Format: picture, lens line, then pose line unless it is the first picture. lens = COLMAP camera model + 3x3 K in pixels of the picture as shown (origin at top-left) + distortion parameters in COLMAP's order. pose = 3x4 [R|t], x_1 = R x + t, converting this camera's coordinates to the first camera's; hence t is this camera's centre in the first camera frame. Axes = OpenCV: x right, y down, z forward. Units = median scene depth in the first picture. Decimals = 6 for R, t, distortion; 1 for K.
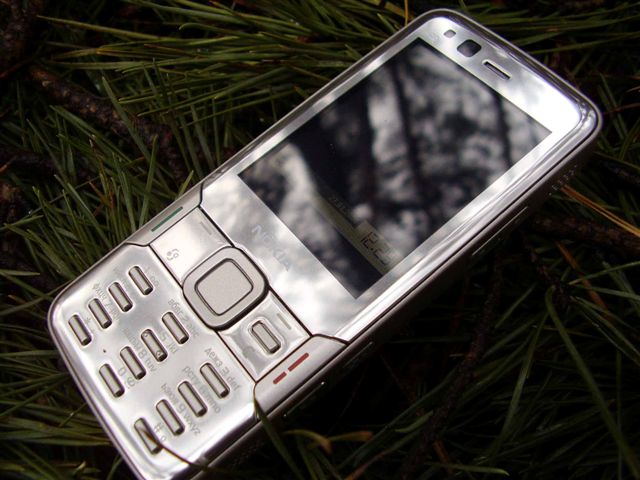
lens RADIAL K [[681.9, 0, 320.0], [0, 681.9, 240.0], [0, 0, 1]] dist [-0.128966, 0.040909]
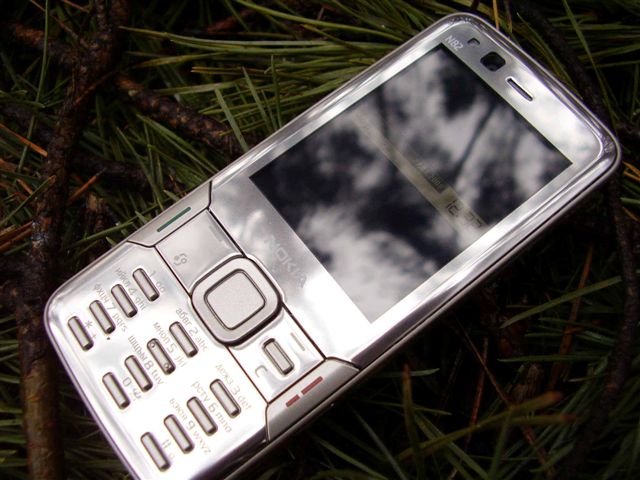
lens RADIAL K [[681.9, 0, 320.0], [0, 681.9, 240.0], [0, 0, 1]] dist [-0.128966, 0.040909]
pose [[0.993496, 0.062299, 0.095317, -0.120701], [-0.072632, 0.991375, 0.109090, -0.134138], [-0.087699, -0.115304, 0.989451, 0.032426]]
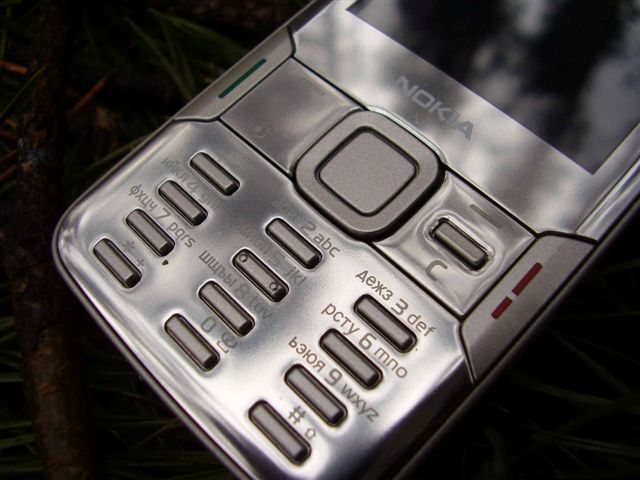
lens RADIAL K [[681.9, 0, 320.0], [0, 681.9, 240.0], [0, 0, 1]] dist [-0.128966, 0.040909]
pose [[0.990121, -0.060373, 0.126553, -0.266705], [0.055752, 0.997653, 0.039746, 0.105309], [-0.128655, -0.032298, 0.991163, 0.413648]]
